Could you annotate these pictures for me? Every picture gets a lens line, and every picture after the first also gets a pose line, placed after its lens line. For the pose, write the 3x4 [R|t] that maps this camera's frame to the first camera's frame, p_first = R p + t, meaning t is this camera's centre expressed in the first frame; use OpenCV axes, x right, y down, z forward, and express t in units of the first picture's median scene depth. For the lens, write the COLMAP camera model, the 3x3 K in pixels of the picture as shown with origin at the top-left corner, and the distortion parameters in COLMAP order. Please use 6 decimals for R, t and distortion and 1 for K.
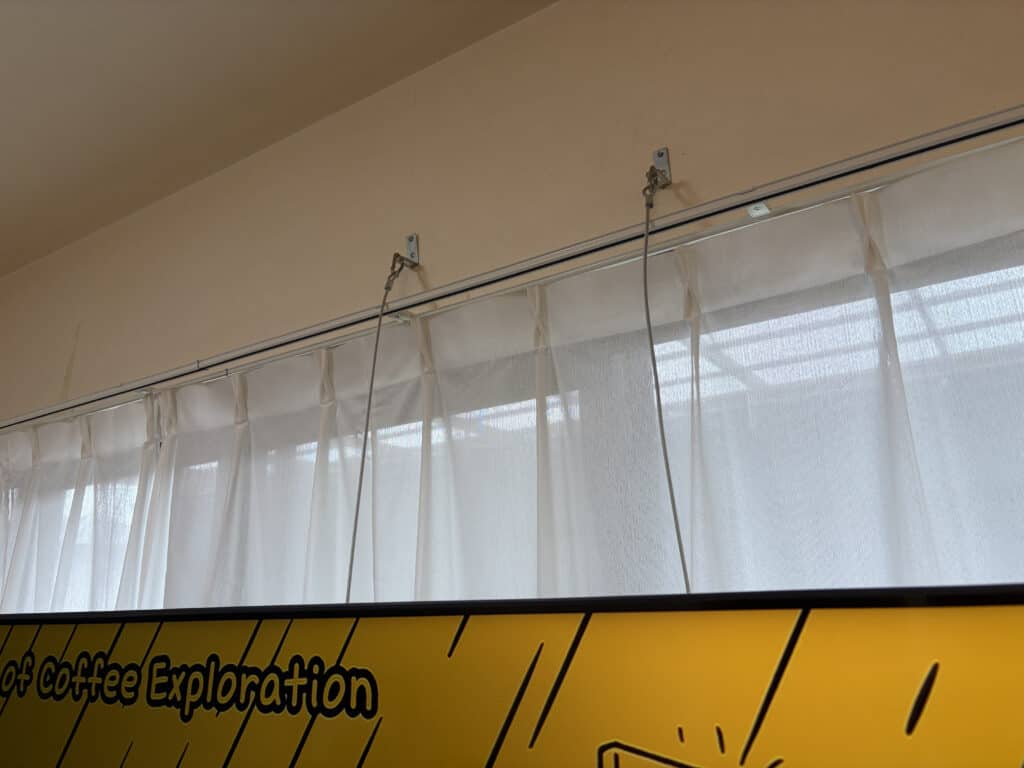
lens RADIAL K [[798.6, 0, 507.8], [0, 798.6, 384.2], [0, 0, 1]] dist [0.033724, 0.011073]
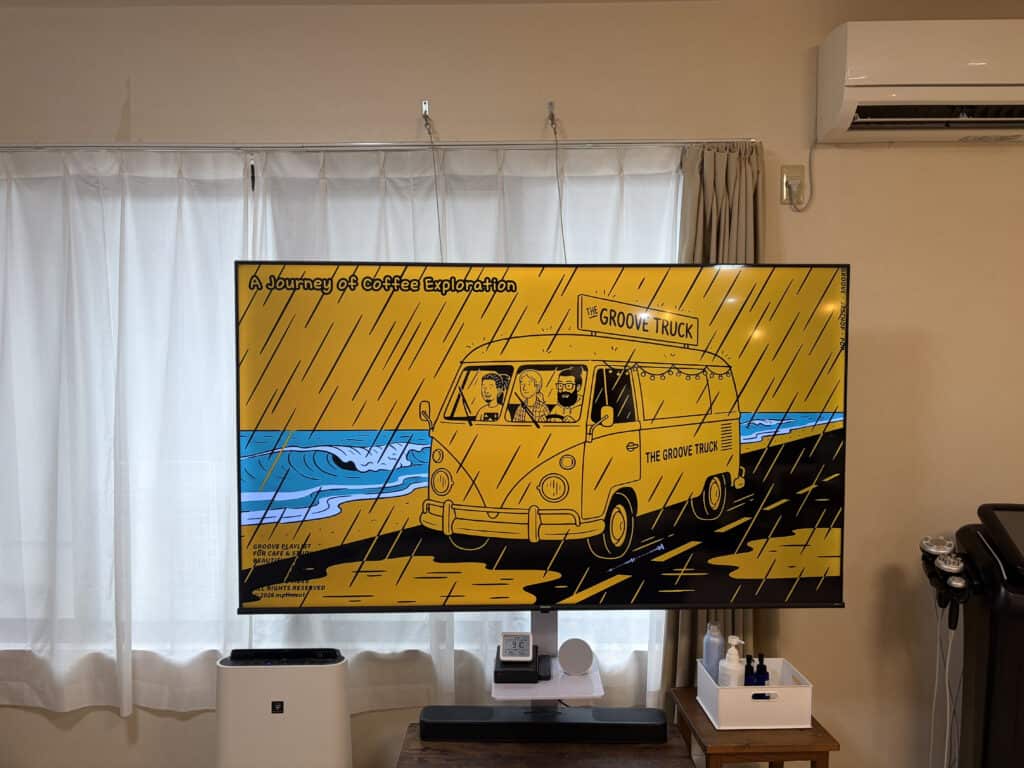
lens RADIAL K [[798.6, 0, 515.5], [0, 798.6, 377.3], [0, 0, 1]] dist [0.033724, 0.011073]
pose [[0.823446, -0.016895, 0.567143, -1.985385], [-0.169091, 0.946831, 0.273712, -0.204551], [-0.541613, -0.321286, 0.776808, -1.769002]]
